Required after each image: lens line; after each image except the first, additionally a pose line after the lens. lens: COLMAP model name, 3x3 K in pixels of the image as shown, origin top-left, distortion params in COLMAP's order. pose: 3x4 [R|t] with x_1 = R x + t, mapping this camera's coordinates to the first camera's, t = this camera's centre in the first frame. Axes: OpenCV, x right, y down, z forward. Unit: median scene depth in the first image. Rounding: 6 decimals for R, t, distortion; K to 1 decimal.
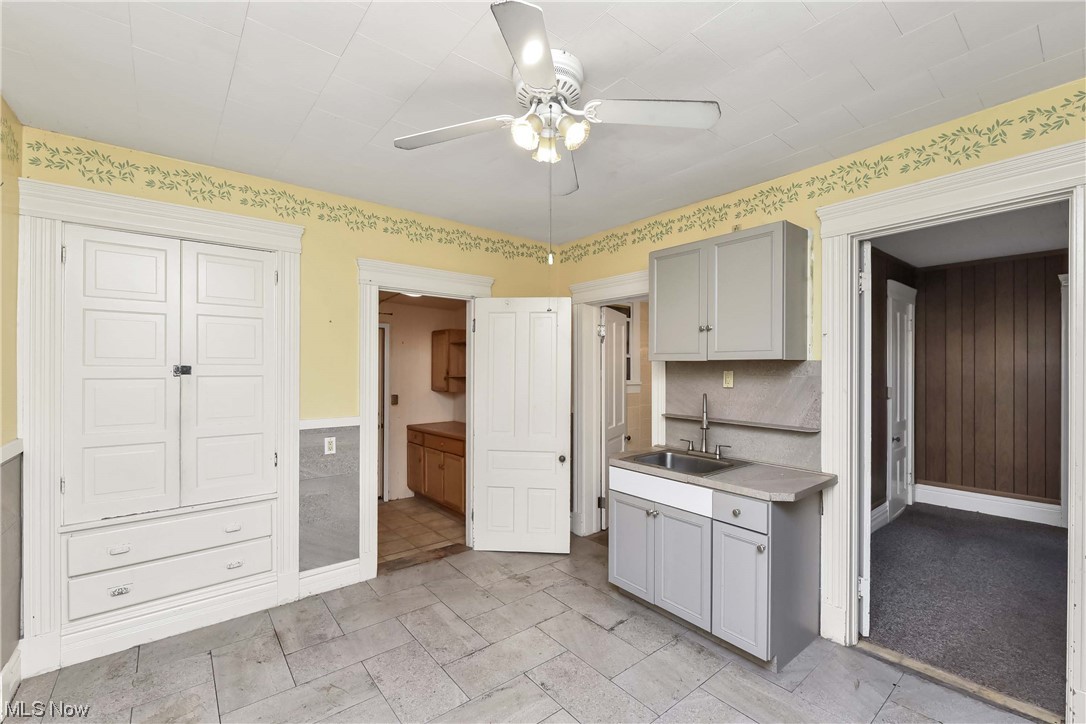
lens RADIAL K [[461.9, 0, 543.0], [0, 461.9, 362.0], [0, 0, 1]] dist [-0.001488, -0.000119]
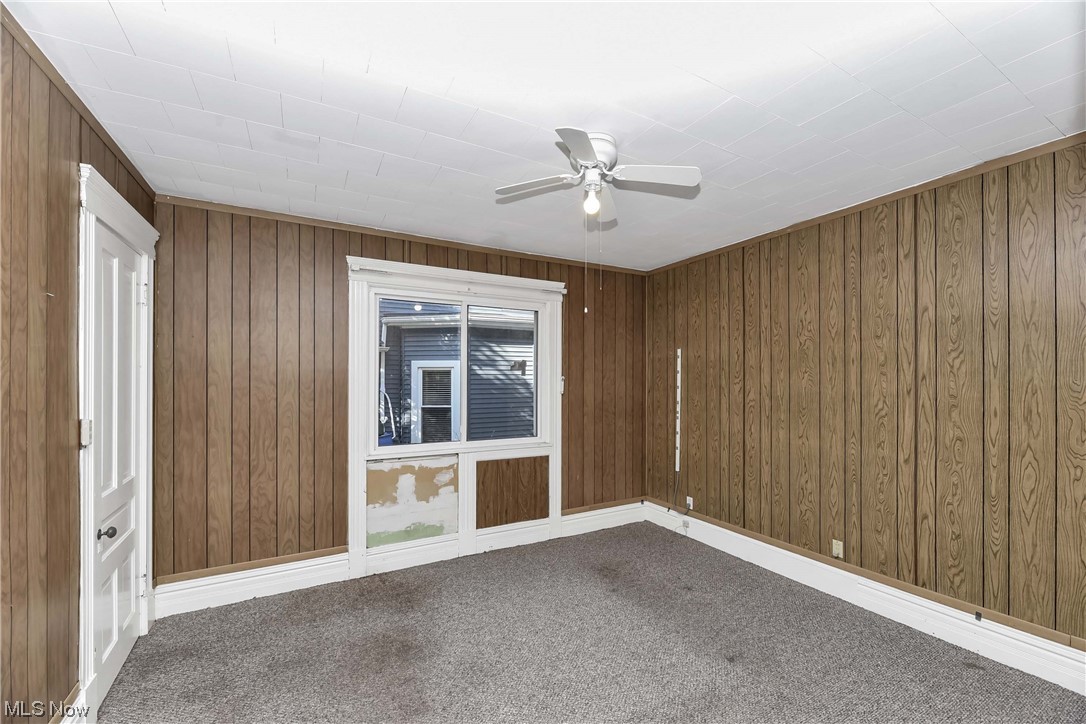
lens RADIAL K [[426.2, 0, 543.9], [0, 426.2, 376.1], [0, 0, 1]] dist [0.000204, -0.006283]
pose [[0.173801, 0.001350, 0.984780, 0.392439], [-0.005796, 0.999983, -0.000348, 0.009495], [-0.984764, -0.005647, 0.173806, 0.459014]]
